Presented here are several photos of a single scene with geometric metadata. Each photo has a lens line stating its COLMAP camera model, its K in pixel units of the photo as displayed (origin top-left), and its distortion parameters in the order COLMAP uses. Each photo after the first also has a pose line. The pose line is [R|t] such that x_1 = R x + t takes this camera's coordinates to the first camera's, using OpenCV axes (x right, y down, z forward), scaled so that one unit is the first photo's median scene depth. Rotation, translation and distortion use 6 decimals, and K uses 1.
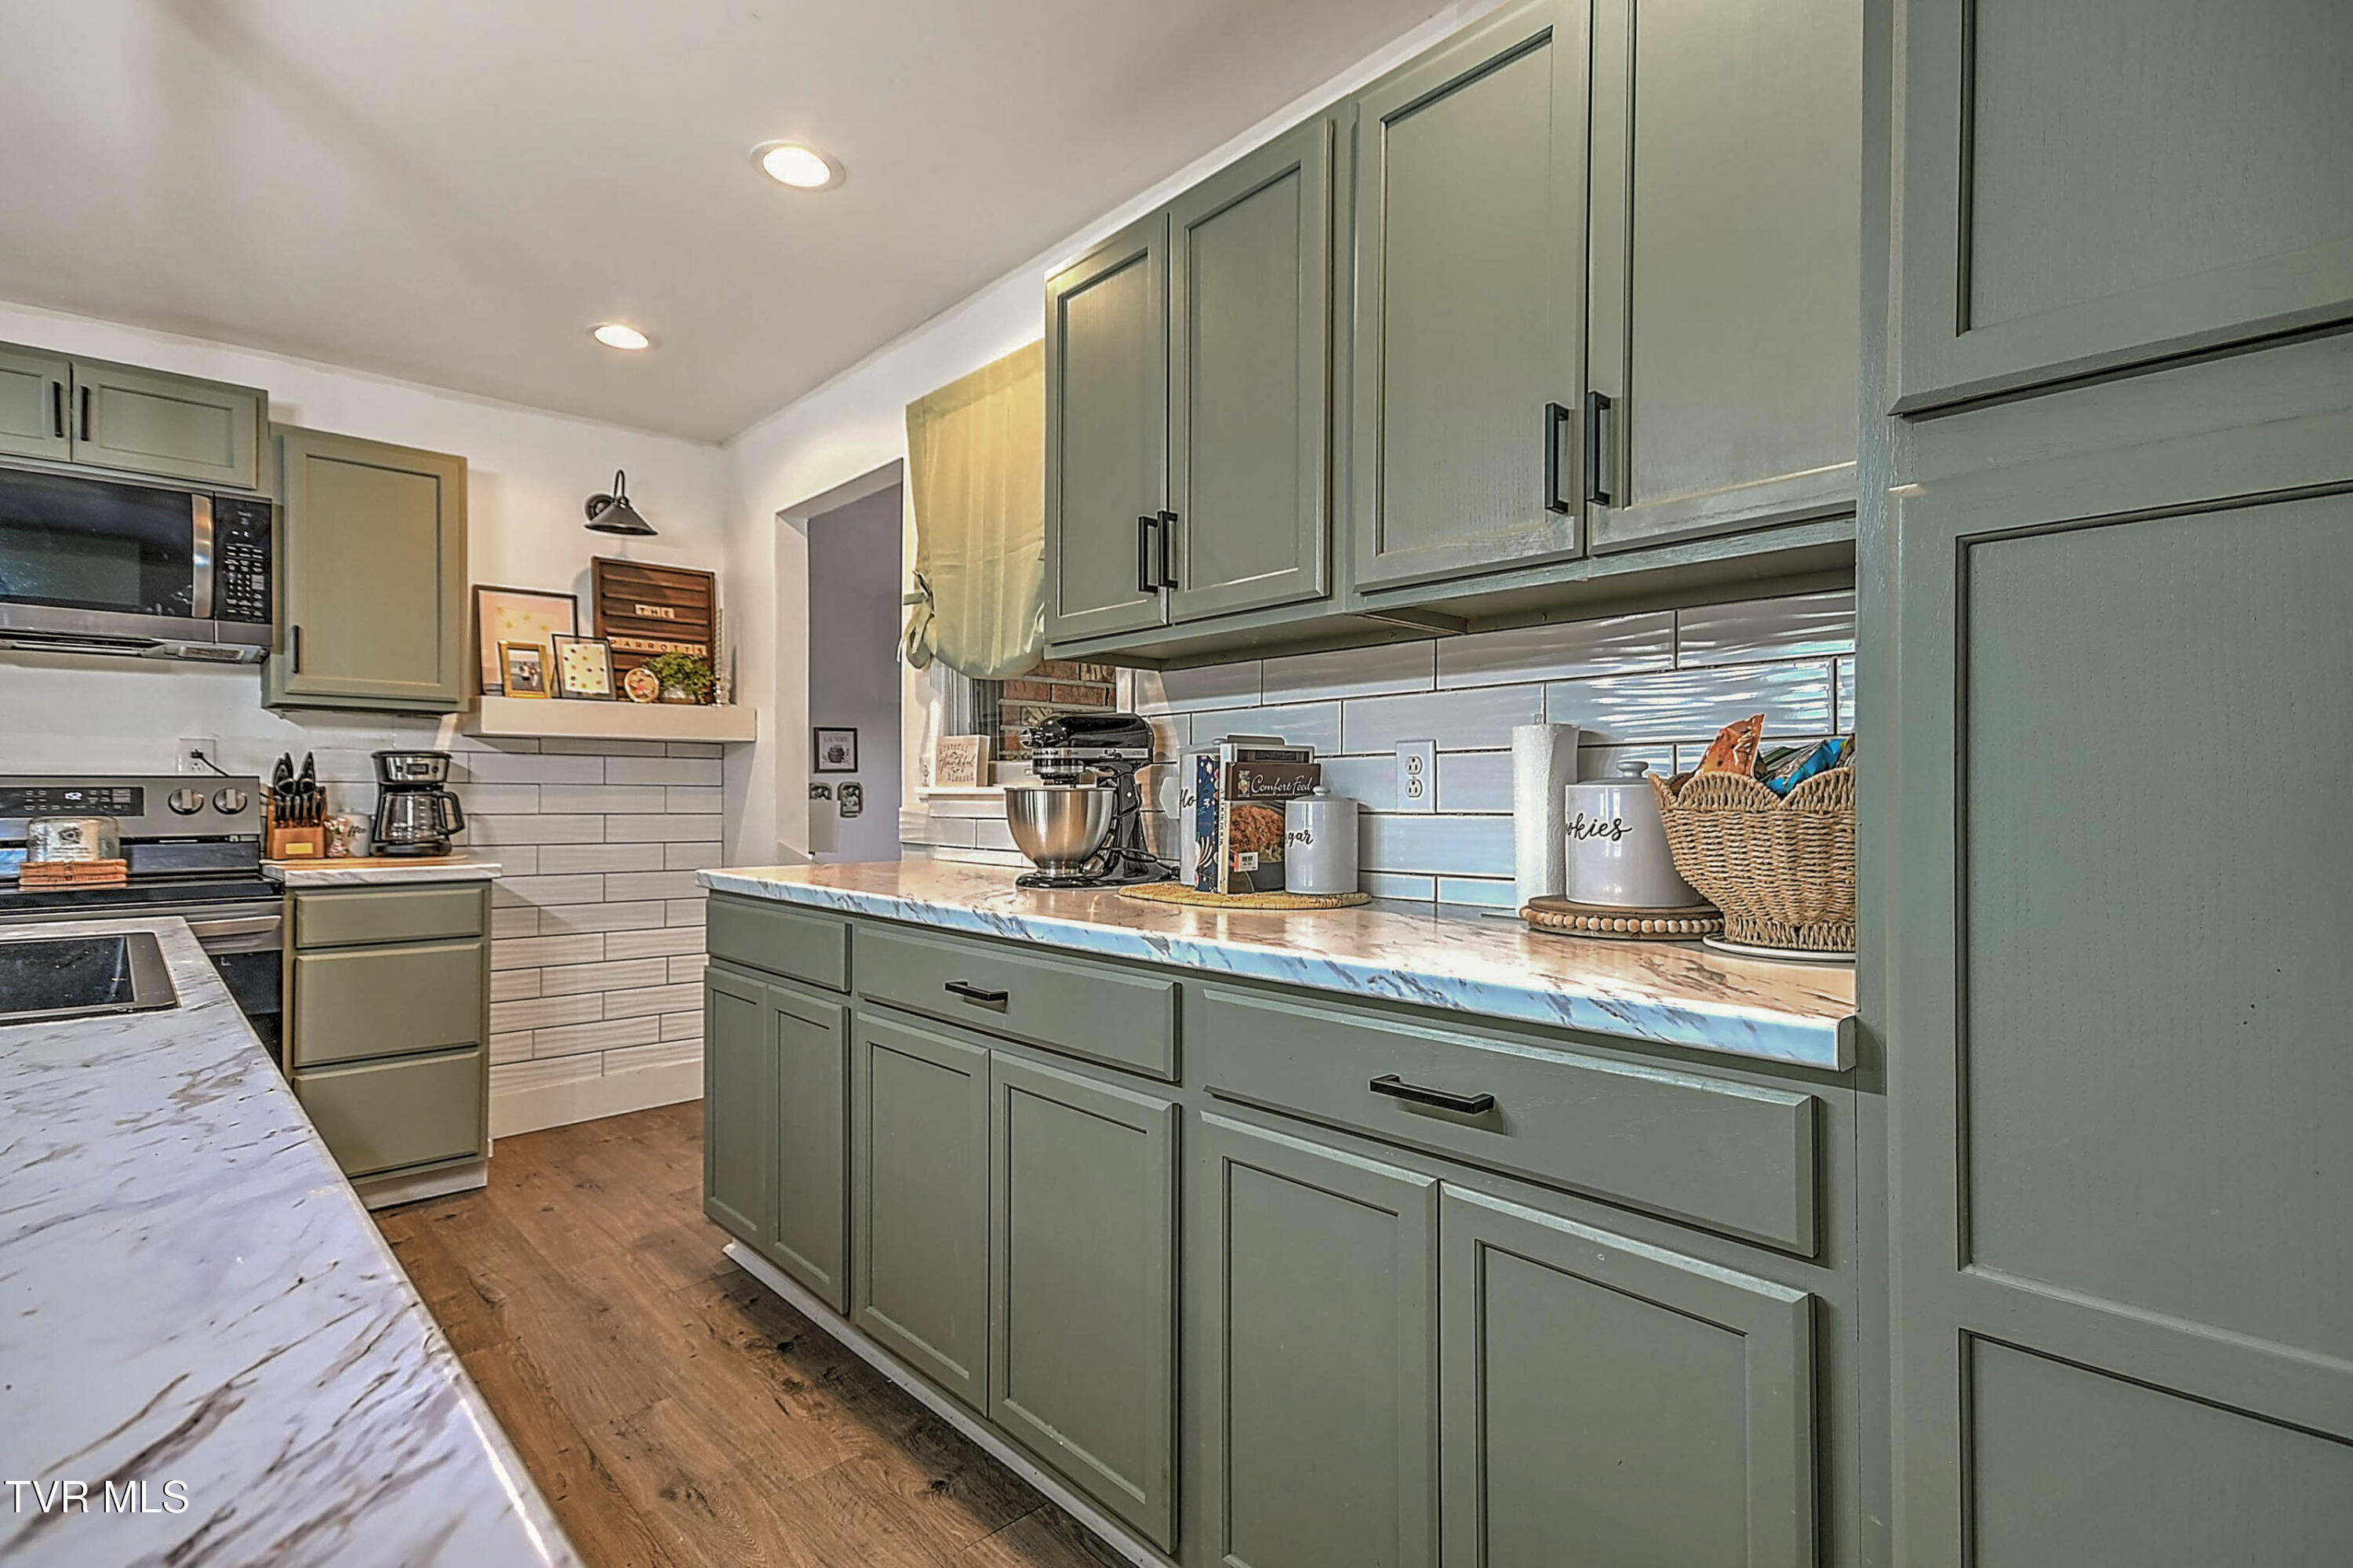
lens RADIAL K [[1123.5, 0, 1168.1], [0, 1123.5, 796.7], [0, 0, 1]] dist [0.011137, -0.000523]
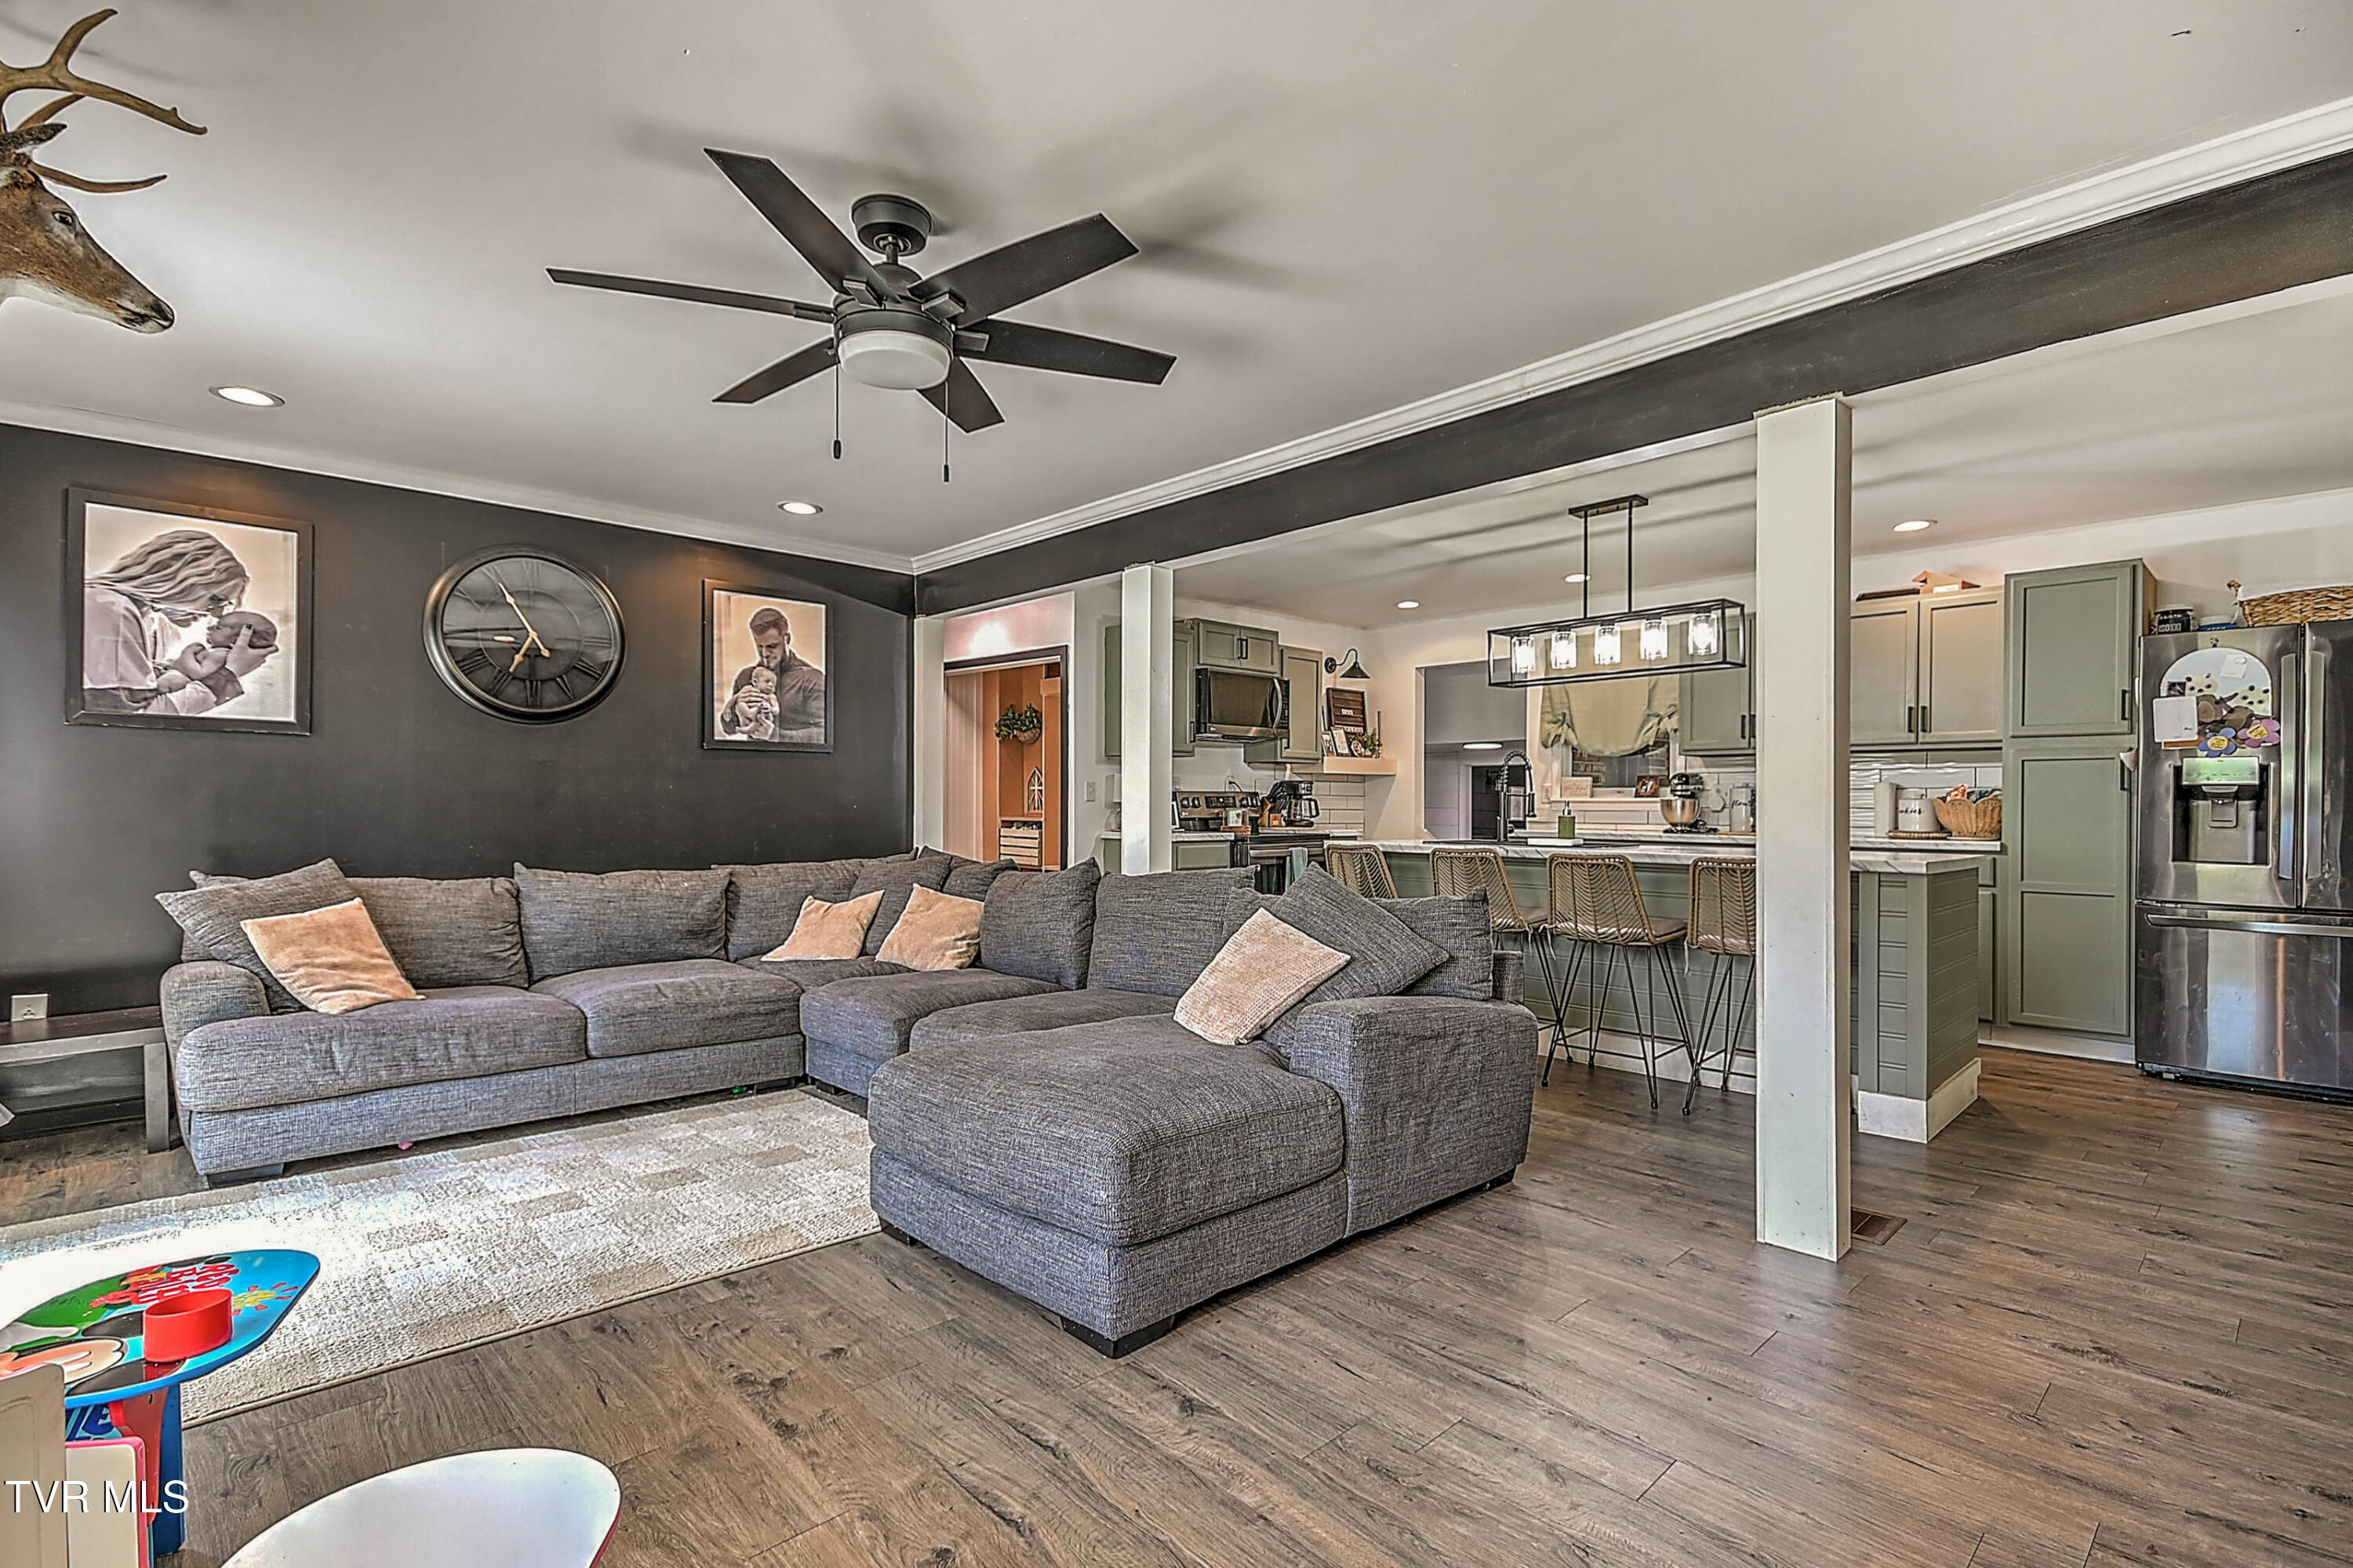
lens RADIAL K [[1077.5, 0, 1160.6], [0, 1077.5, 797.4], [0, 0, 1]] dist [0.017000, -0.000031]
pose [[0.999961, 0.004726, 0.007489, -1.087852], [-0.004678, 0.999969, -0.006339, 0.008721], [-0.007518, 0.006304, 0.999952, -1.318996]]
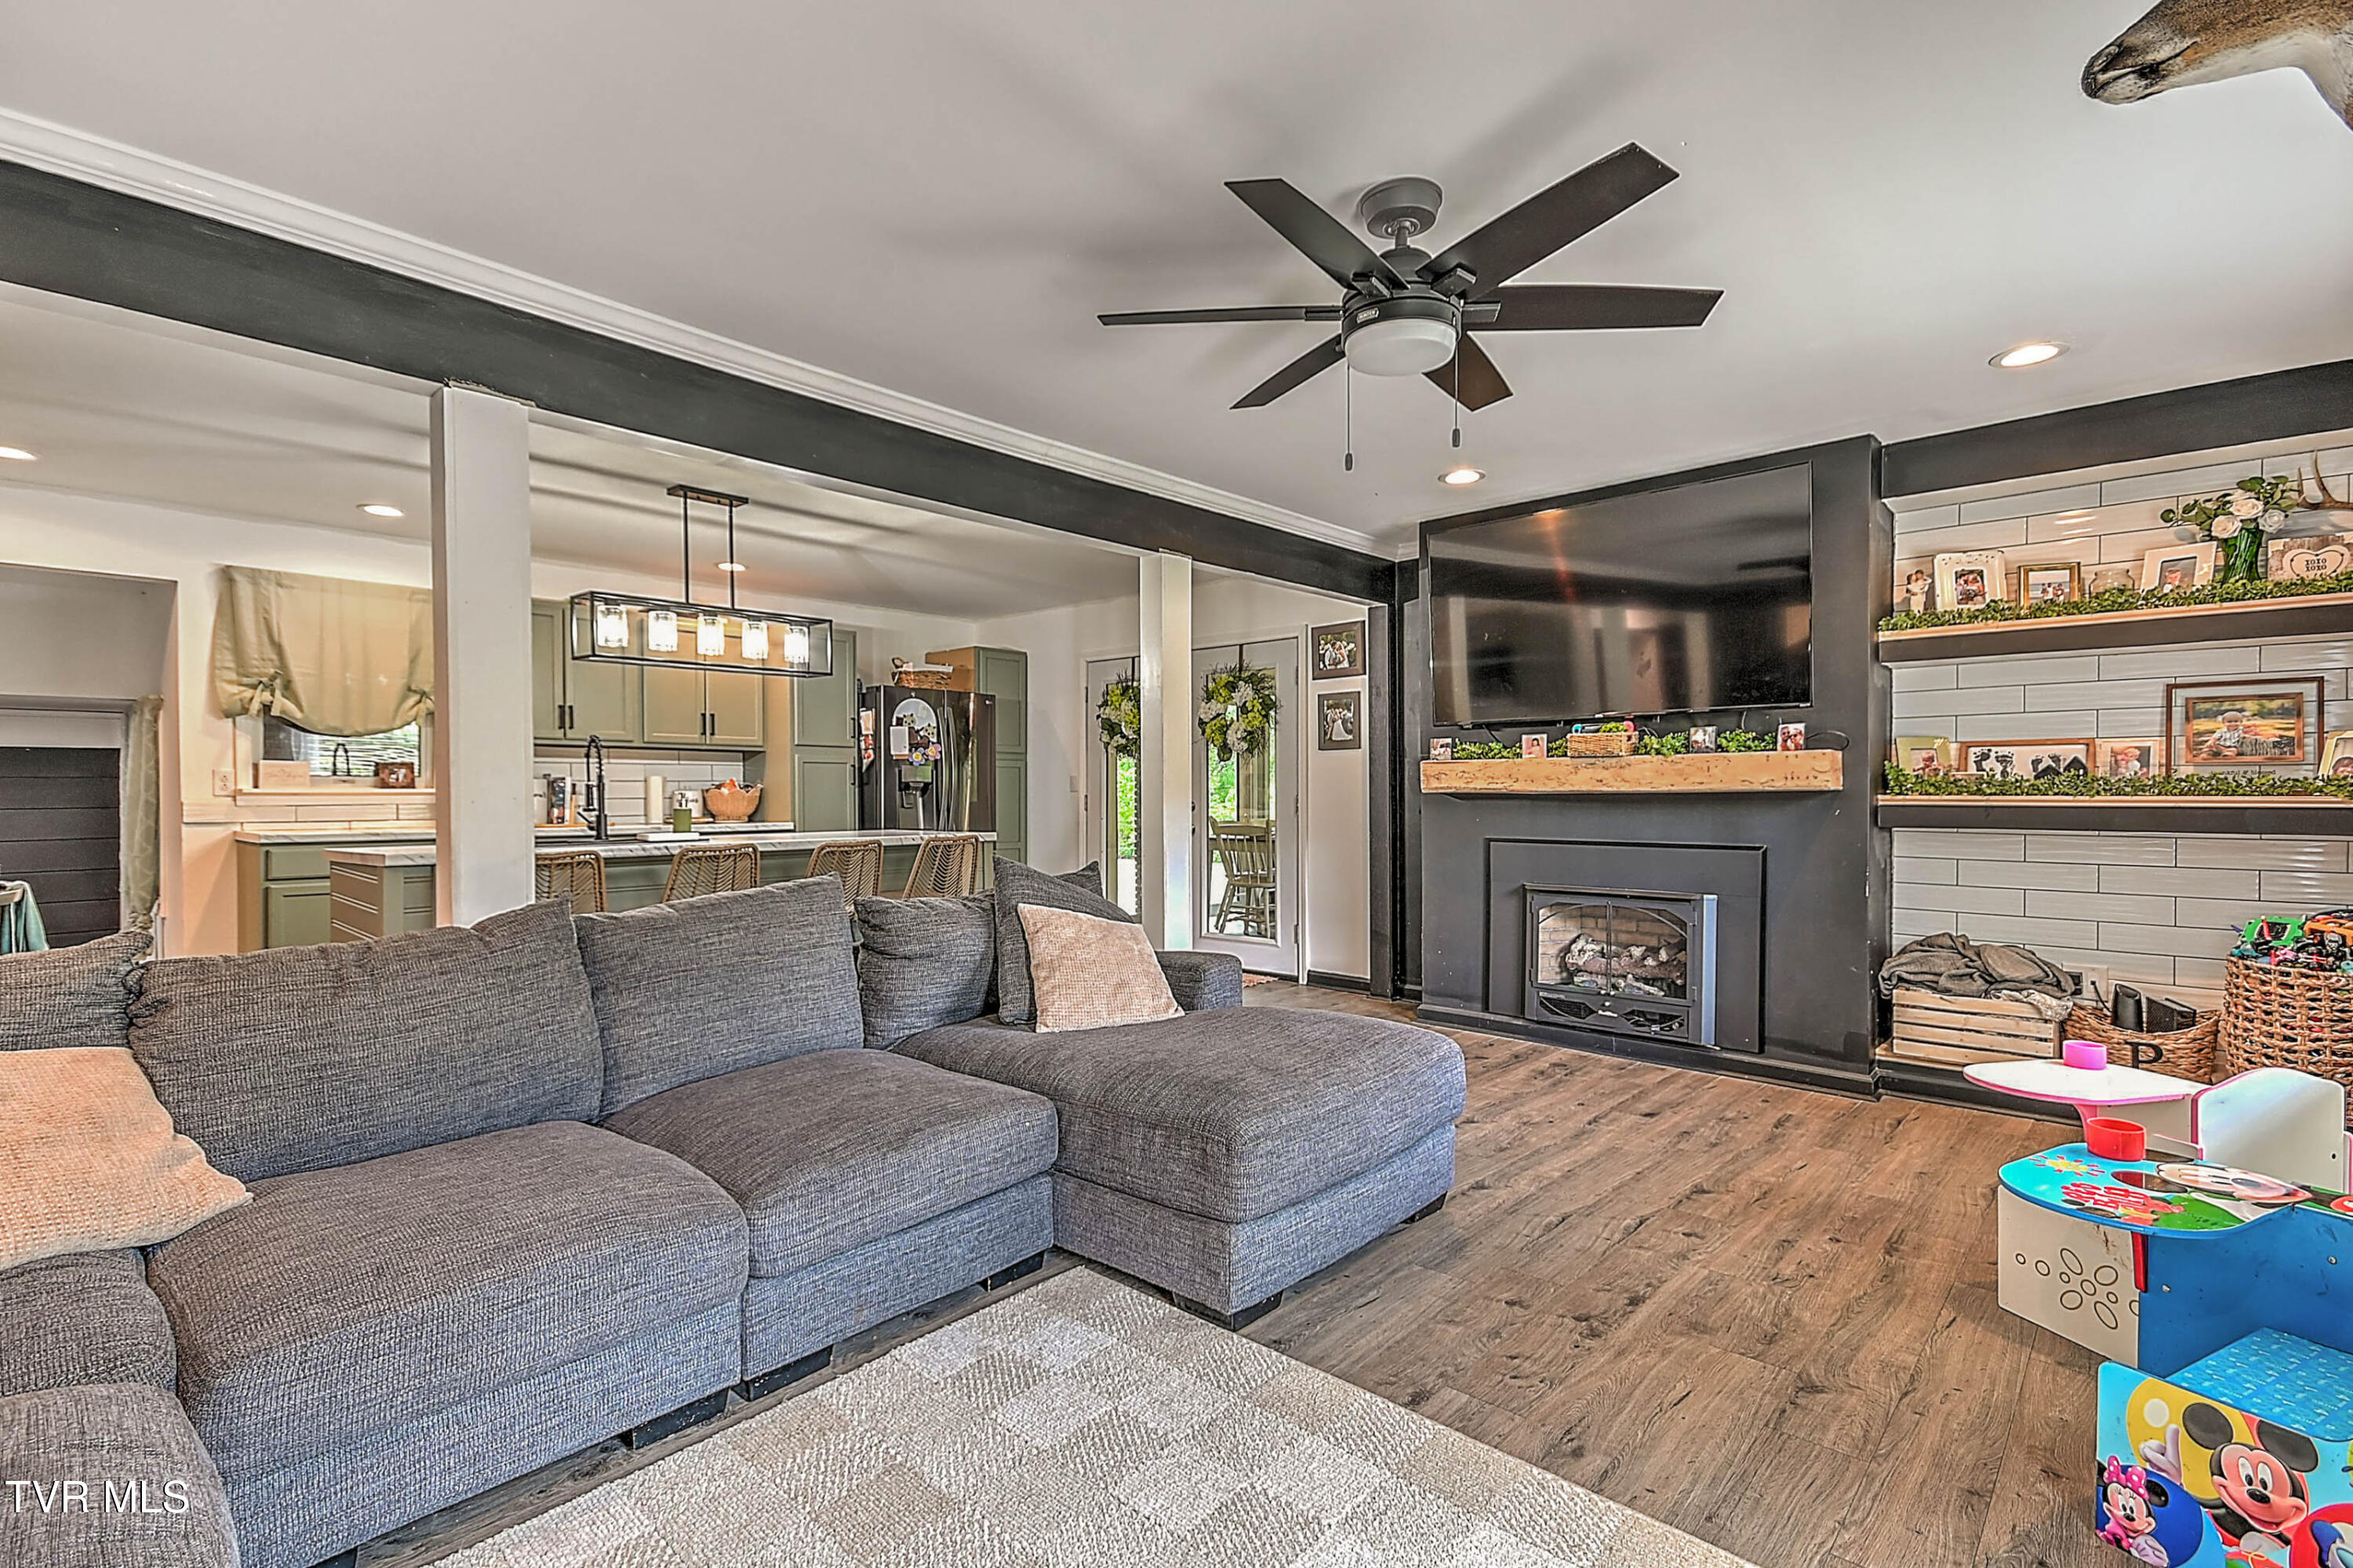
lens RADIAL K [[1080.5, 0, 1181.8], [0, 1080.5, 804.8], [0, 0, 1]] dist [0.024290, 0.000258]
pose [[-0.084279, -0.009400, 0.996398, -2.048676], [0.003329, 0.999947, 0.009715, 0.004806], [-0.996437, 0.004136, -0.084243, -0.298978]]
